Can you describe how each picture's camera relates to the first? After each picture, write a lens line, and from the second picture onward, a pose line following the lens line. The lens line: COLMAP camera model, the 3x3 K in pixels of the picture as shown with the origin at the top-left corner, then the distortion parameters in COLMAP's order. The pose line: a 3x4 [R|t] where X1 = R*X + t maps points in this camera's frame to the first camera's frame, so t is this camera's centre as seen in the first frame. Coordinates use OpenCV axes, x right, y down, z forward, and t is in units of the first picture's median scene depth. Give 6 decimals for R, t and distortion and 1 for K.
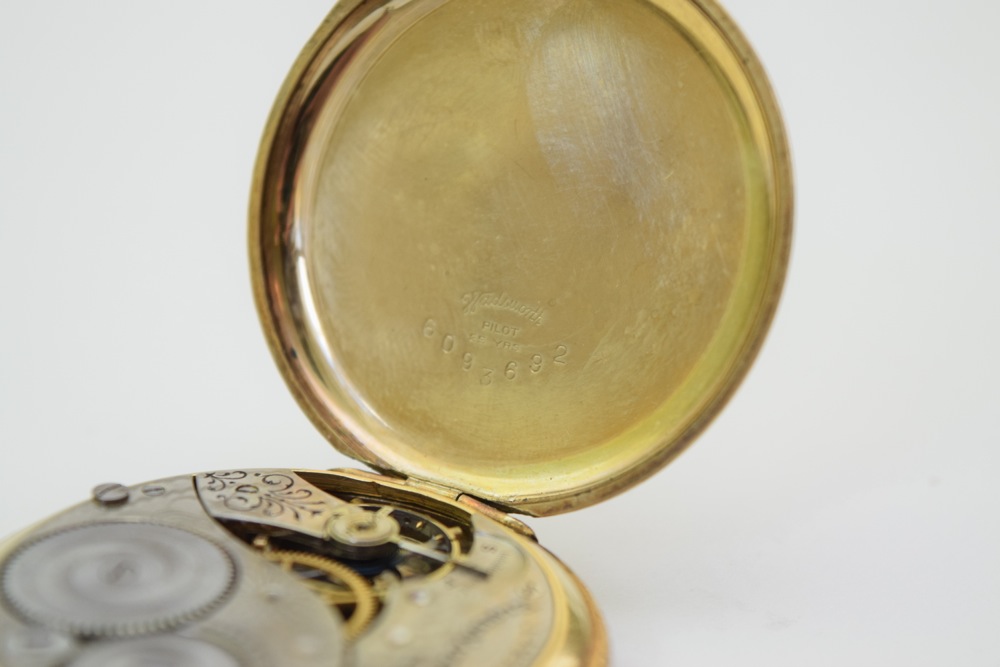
lens RADIAL K [[2338.8, 0, 500.0], [0, 2338.8, 333.5], [0, 0, 1]] dist [0.076658, 0.468166]
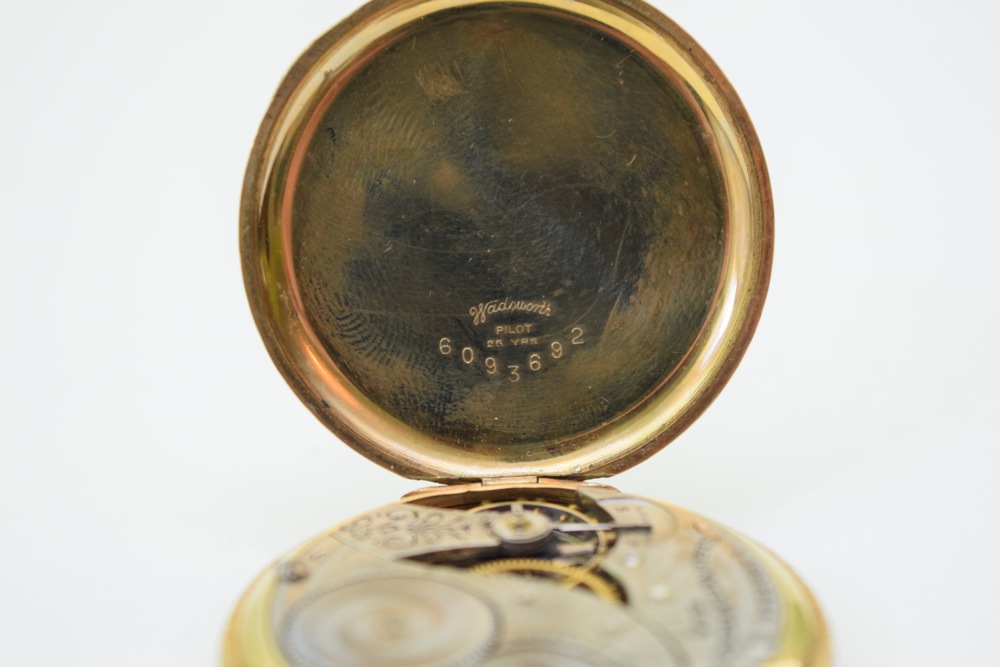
lens RADIAL K [[2338.8, 0, 500.0], [0, 2338.8, 333.5], [0, 0, 1]] dist [0.076658, 0.468166]
pose [[0.823429, -0.257469, 0.505642, -0.580881], [0.249052, 0.964696, 0.085639, -0.098859], [-0.509840, 0.055413, 0.858483, 0.041929]]
